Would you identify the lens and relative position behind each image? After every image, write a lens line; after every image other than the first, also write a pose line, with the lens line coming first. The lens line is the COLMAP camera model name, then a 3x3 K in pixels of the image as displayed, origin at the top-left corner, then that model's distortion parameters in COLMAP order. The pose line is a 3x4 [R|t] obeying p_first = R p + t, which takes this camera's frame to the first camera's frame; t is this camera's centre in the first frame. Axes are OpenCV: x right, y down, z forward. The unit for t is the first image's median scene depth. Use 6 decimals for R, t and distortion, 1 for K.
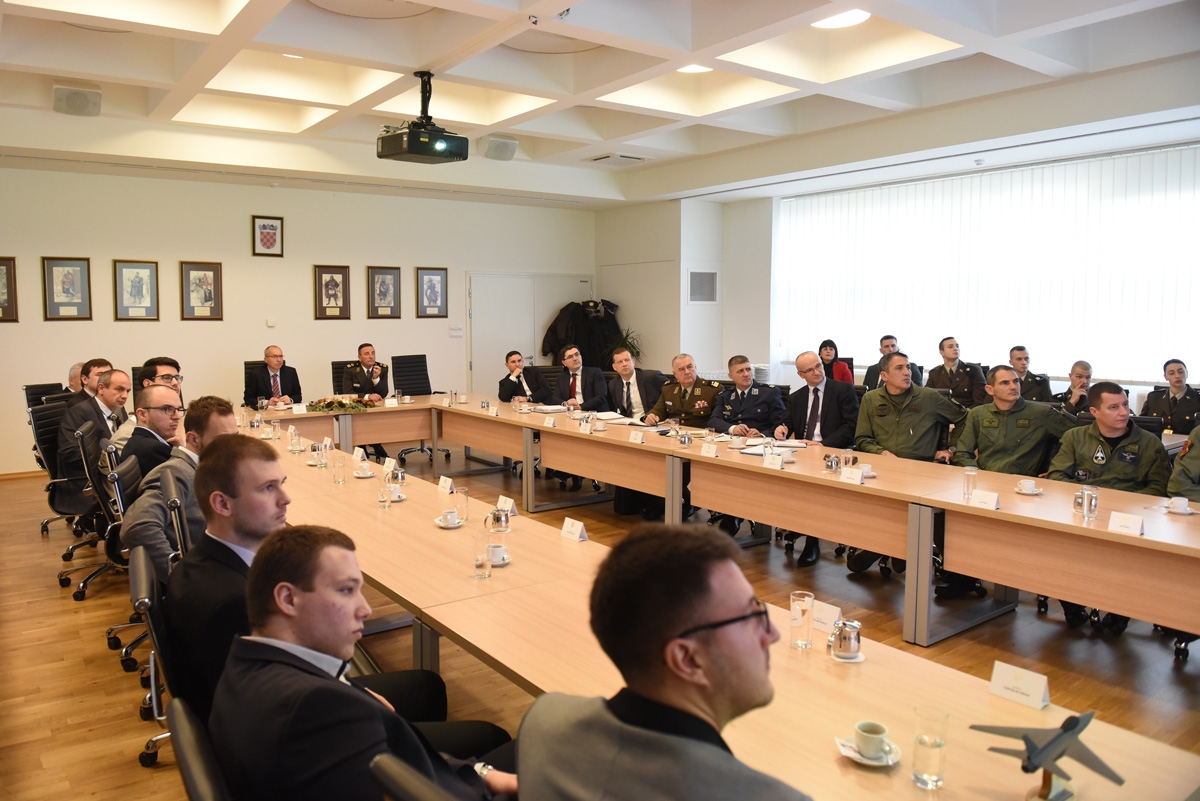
lens RADIAL K [[841.6, 0, 558.0], [0, 841.6, 378.2], [0, 0, 1]] dist [-0.045978, -0.006051]
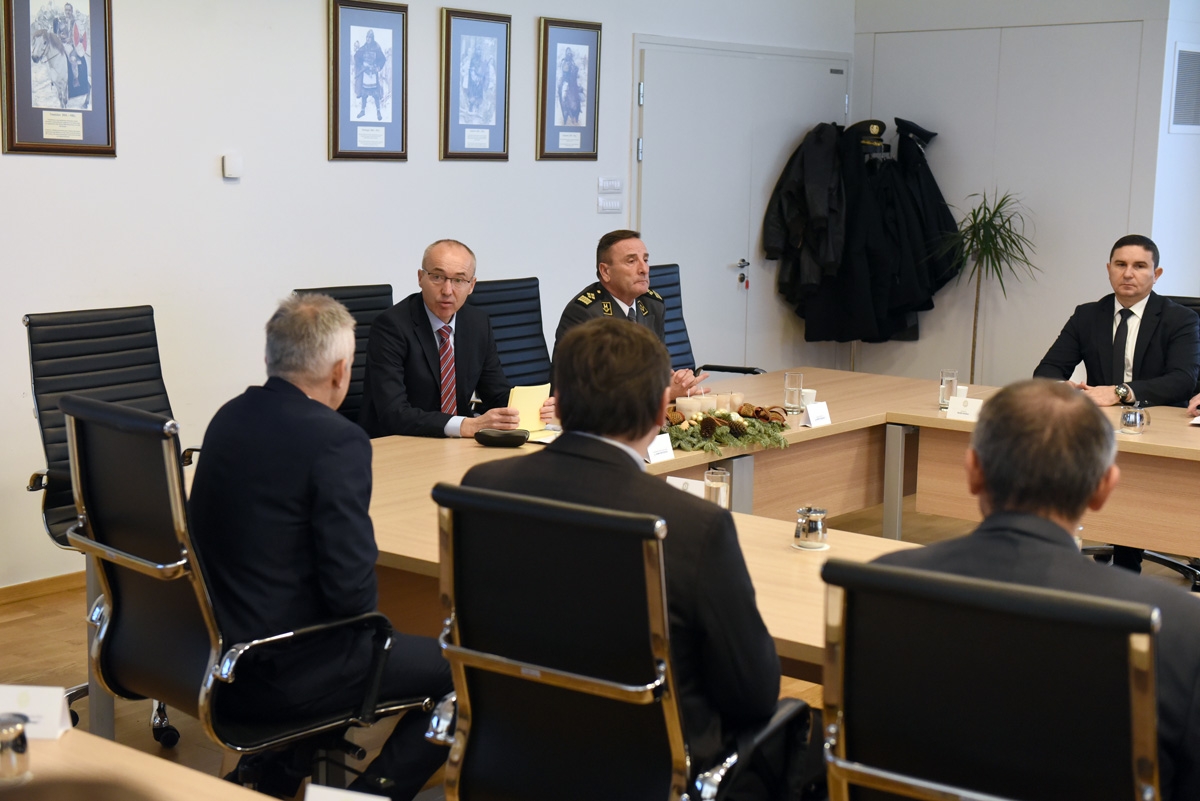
lens RADIAL K [[1684.9, 0, 534.1], [0, 1684.9, 386.4], [0, 0, 1]] dist [0.113633, 0.000000]
pose [[0.964464, -0.025034, 0.263024, -0.408408], [0.010390, 0.998325, 0.056921, -0.016196], [-0.264008, -0.052165, 0.963109, 0.315097]]
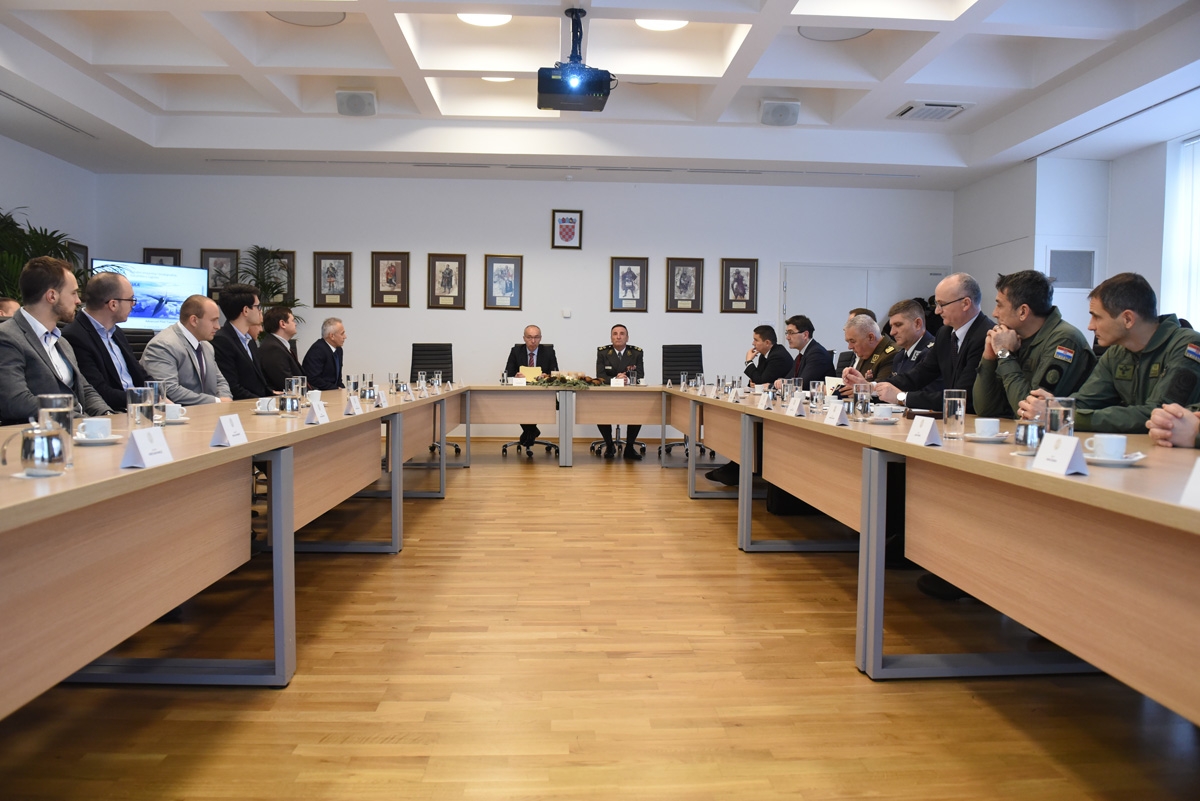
lens RADIAL K [[841.6, 0, 612.0], [0, 841.6, 415.1], [0, 0, 1]] dist [-0.045978, -0.006051]
pose [[0.851563, 0.045207, -0.522300, 0.250128], [-0.054994, 0.998481, -0.003240, 0.058708], [0.521360, 0.031482, 0.852756, 0.152456]]
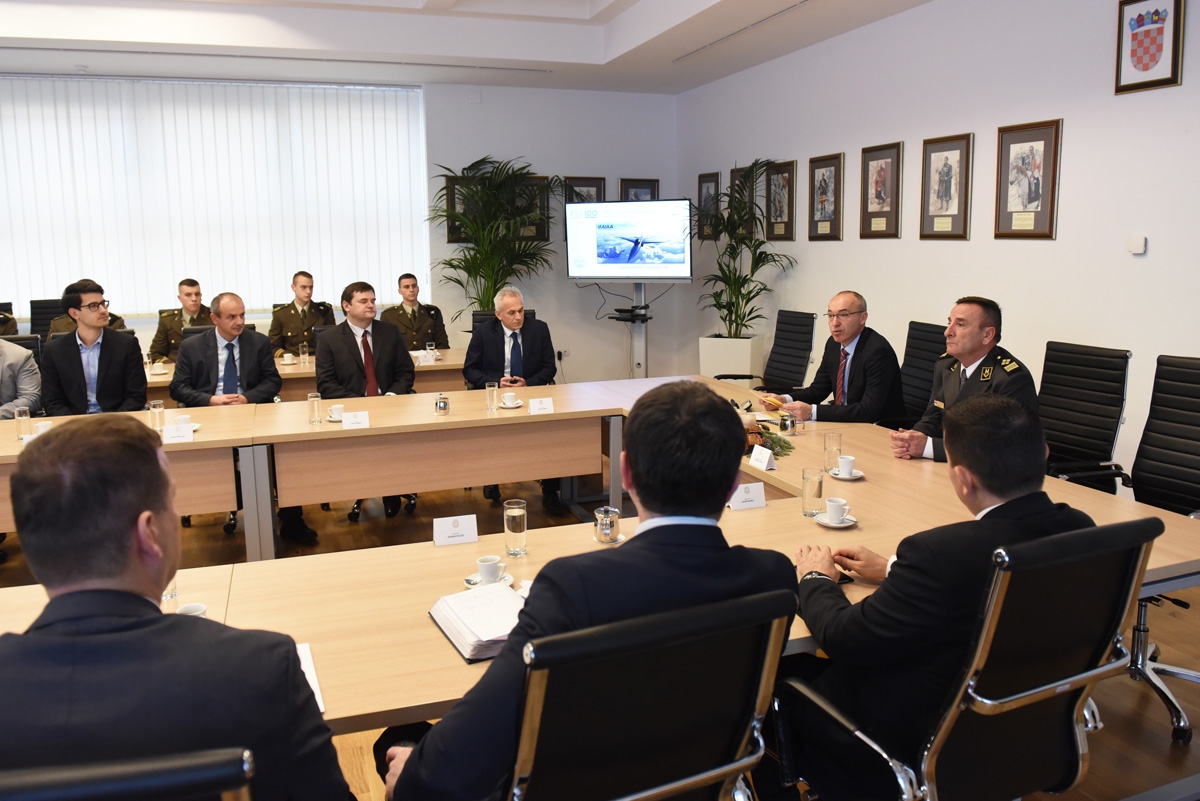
lens RADIAL K [[903.9, 0, 587.7], [0, 903.9, 370.1], [0, 0, 1]] dist [-0.026026, -0.023841]
pose [[-0.272247, 0.138477, -0.952211, 0.180299], [-0.064262, 0.984764, 0.161584, -0.059197], [0.960079, 0.105182, -0.259200, 0.856601]]
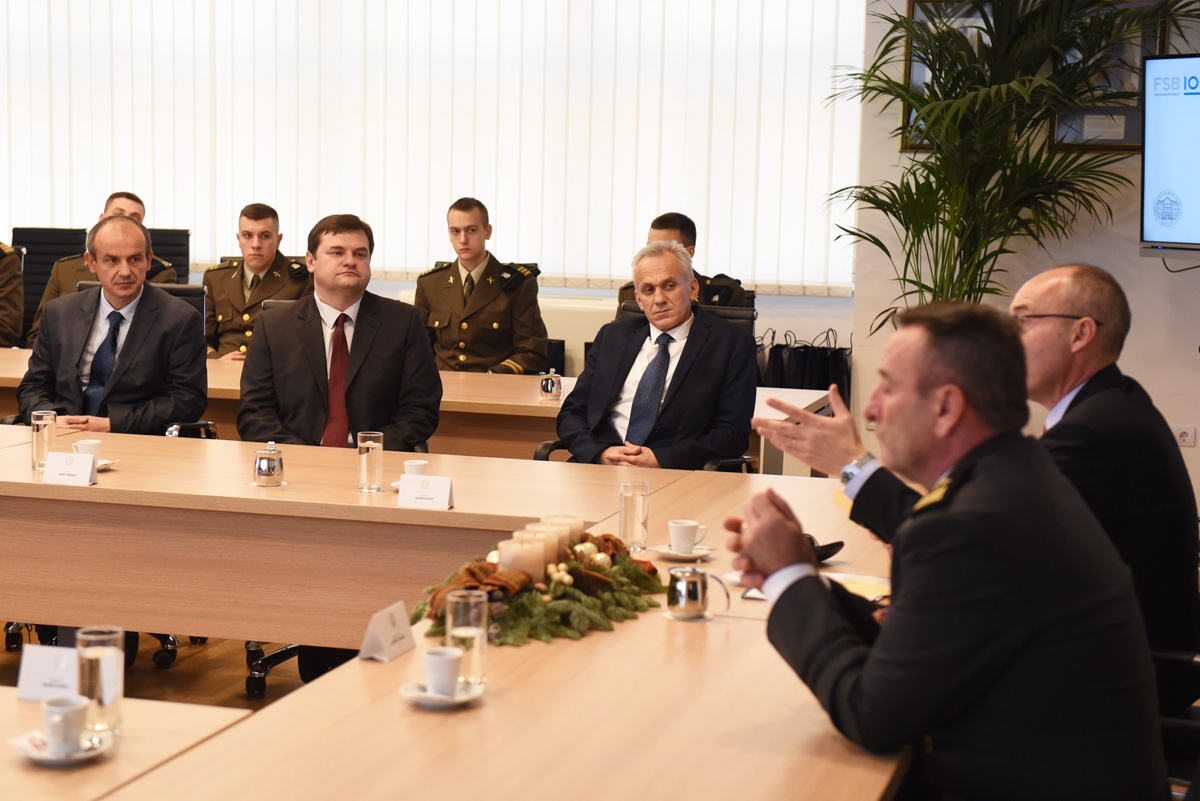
lens RADIAL K [[2026.1, 0, 603.9], [0, 2026.1, 406.4], [0, 0, 1]] dist [0.060281, 0.000000]
pose [[-0.800469, 0.058511, -0.596511, -0.011325], [-0.062366, 0.981691, 0.179982, -0.072200], [0.596120, 0.181272, -0.782164, 1.108099]]
